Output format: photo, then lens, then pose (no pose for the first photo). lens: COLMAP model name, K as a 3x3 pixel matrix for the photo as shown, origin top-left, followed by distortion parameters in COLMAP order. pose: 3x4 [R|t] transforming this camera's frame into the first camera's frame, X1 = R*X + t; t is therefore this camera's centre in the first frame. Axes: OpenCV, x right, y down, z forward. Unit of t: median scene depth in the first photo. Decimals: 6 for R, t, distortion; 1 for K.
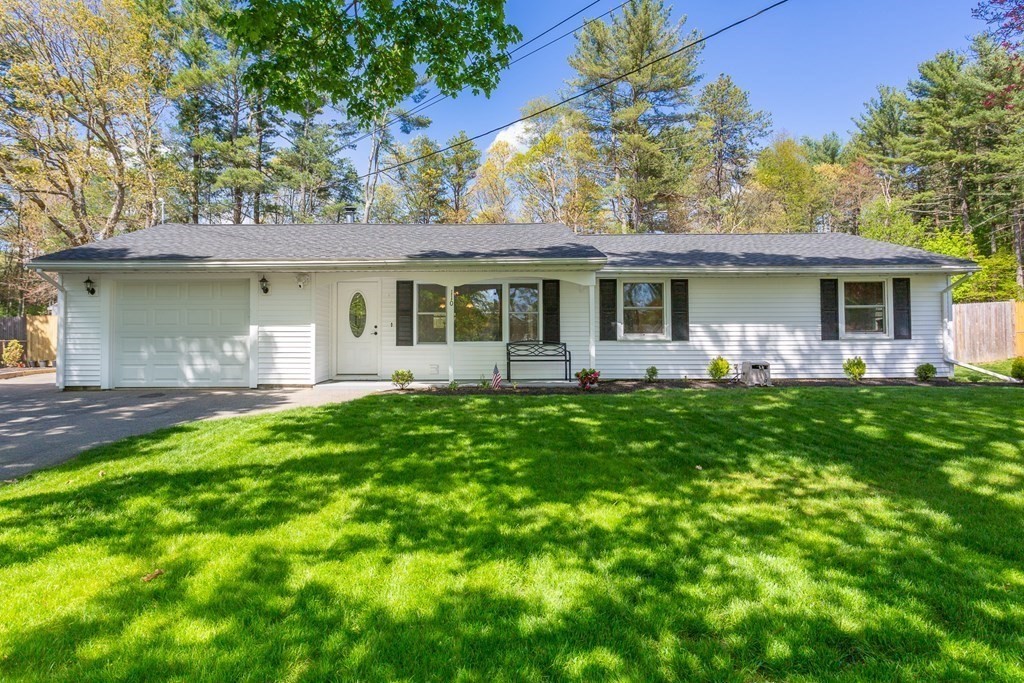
lens RADIAL K [[545.6, 0, 509.9], [0, 545.6, 321.2], [0, 0, 1]] dist [0.002396, 0.000124]
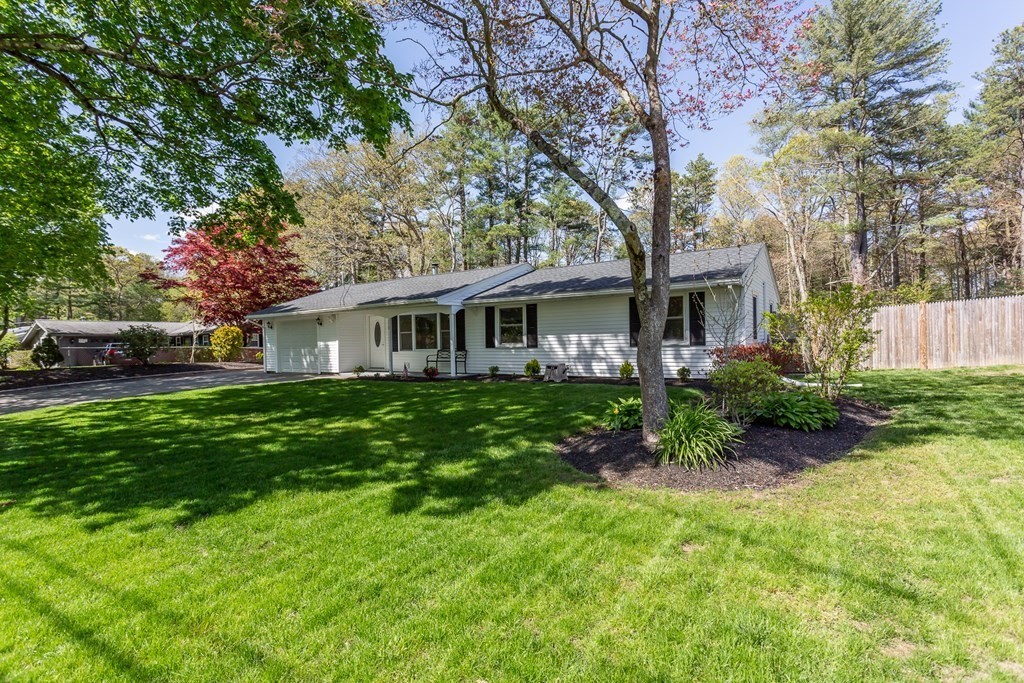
lens RADIAL K [[478.7, 0, 512.0], [0, 478.7, 341.5], [0, 0, 1]] dist [0.003739, 0.001439]
pose [[0.826326, -0.014470, -0.563007, 0.966239], [0.031520, 0.999291, 0.020578, -0.007503], [0.562310, -0.034750, 0.826196, -0.045160]]
